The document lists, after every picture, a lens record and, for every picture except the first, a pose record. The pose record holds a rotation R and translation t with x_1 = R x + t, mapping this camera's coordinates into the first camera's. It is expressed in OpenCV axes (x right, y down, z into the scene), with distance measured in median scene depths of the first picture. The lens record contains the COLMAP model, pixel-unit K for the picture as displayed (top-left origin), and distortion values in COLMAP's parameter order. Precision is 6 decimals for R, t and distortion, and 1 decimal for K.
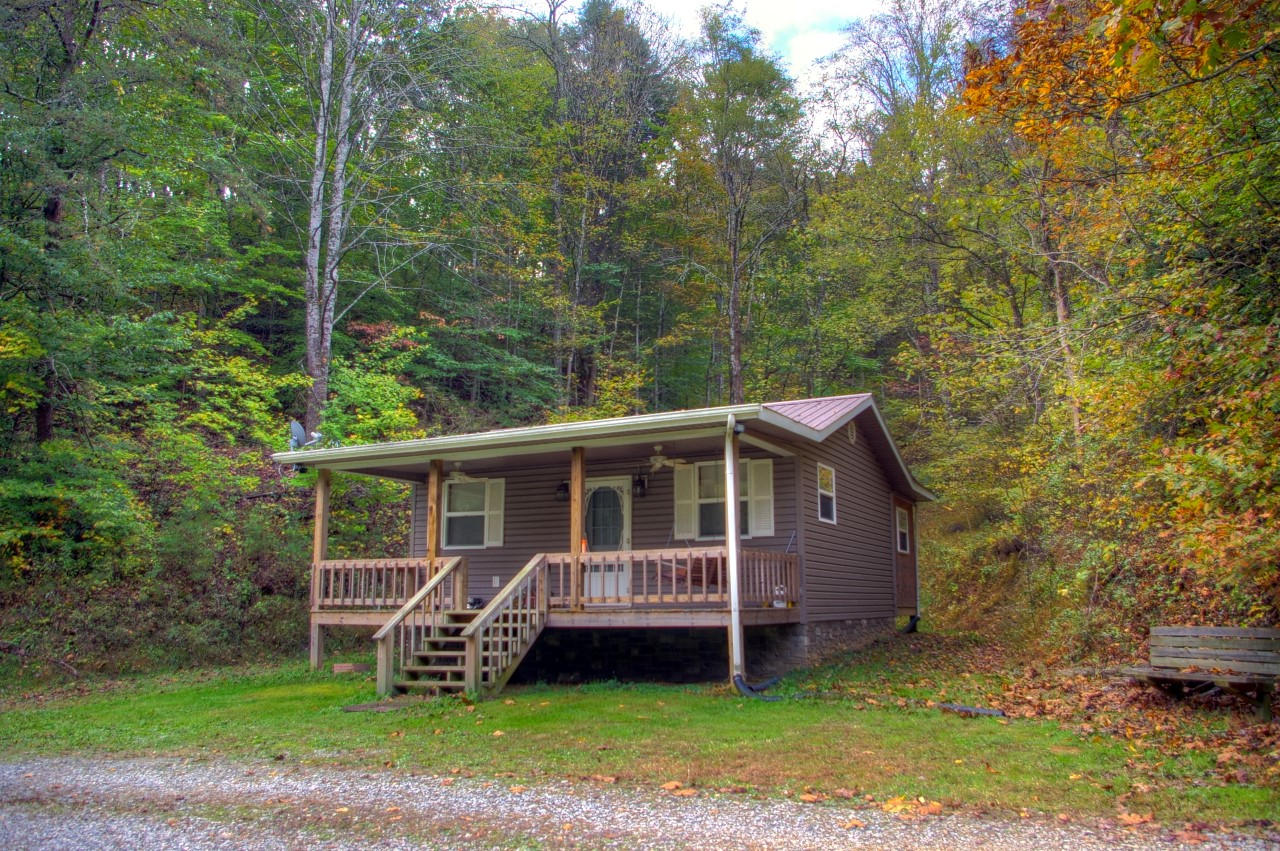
lens RADIAL K [[1032.9, 0, 640.0], [0, 1032.9, 425.5], [0, 0, 1]] dist [-0.088020, 0.011627]
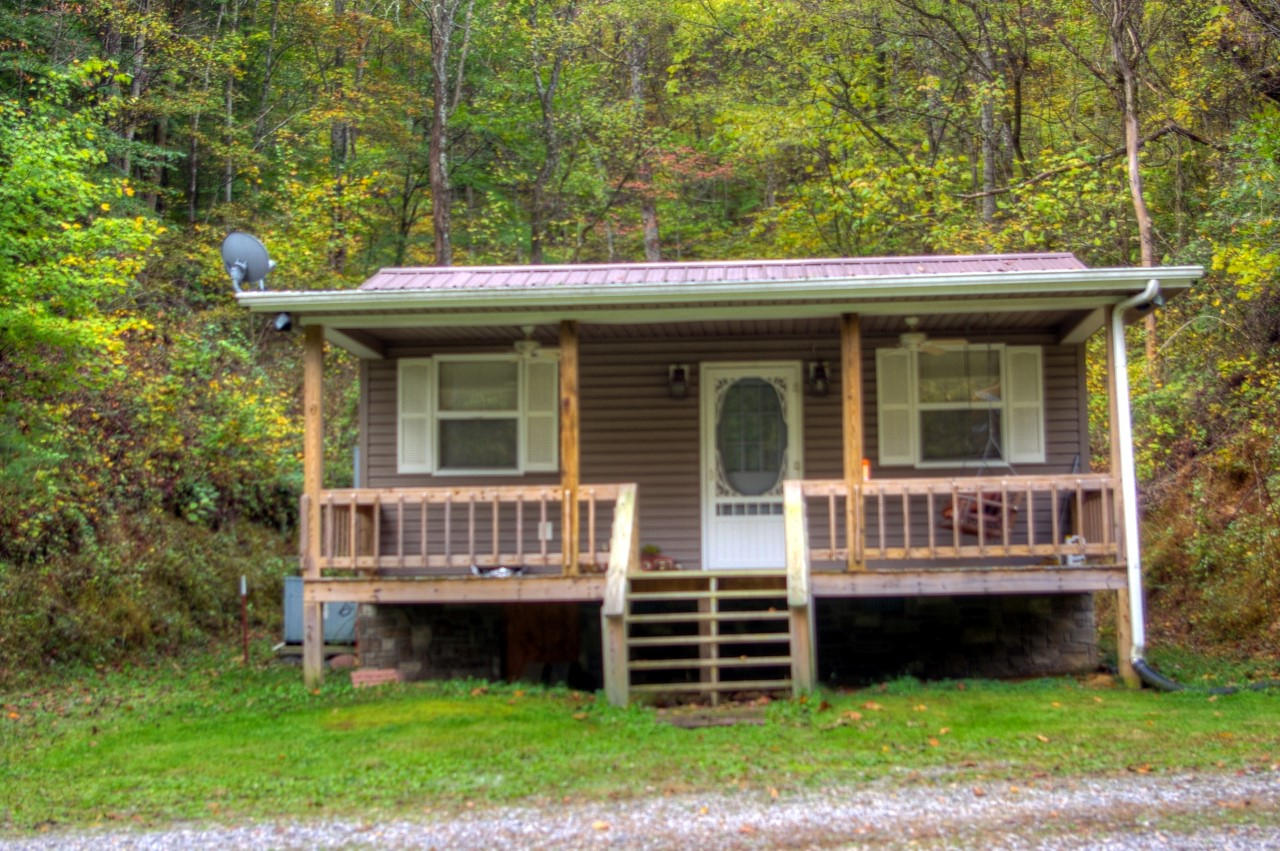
lens RADIAL K [[1893.2, 0, 640.0], [0, 1893.2, 425.5], [0, 0, 1]] dist [0.000571, 0.025819]
pose [[0.918695, 0.031800, 0.393686, -0.561100], [-0.061374, 0.996140, 0.062758, 0.021674], [-0.390171, -0.081817, 0.917100, -0.013738]]
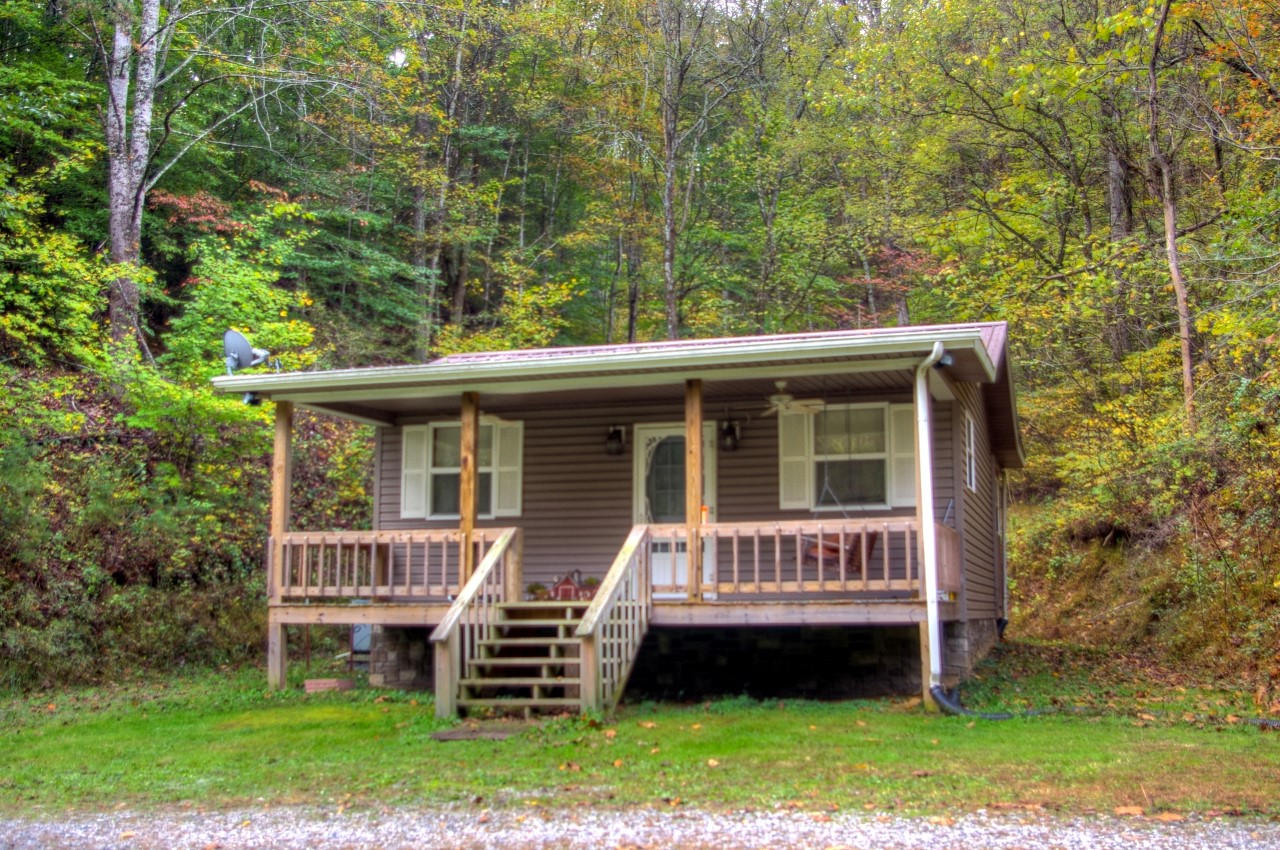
lens RADIAL K [[1445.5, 0, 640.0], [0, 1445.5, 425.0], [0, 0, 1]] dist [-0.050907, -0.000783]
pose [[0.986834, 0.025079, 0.159783, -0.231381], [-0.032044, 0.998638, 0.041162, 0.010731], [-0.158533, -0.045741, 0.986294, -0.002931]]
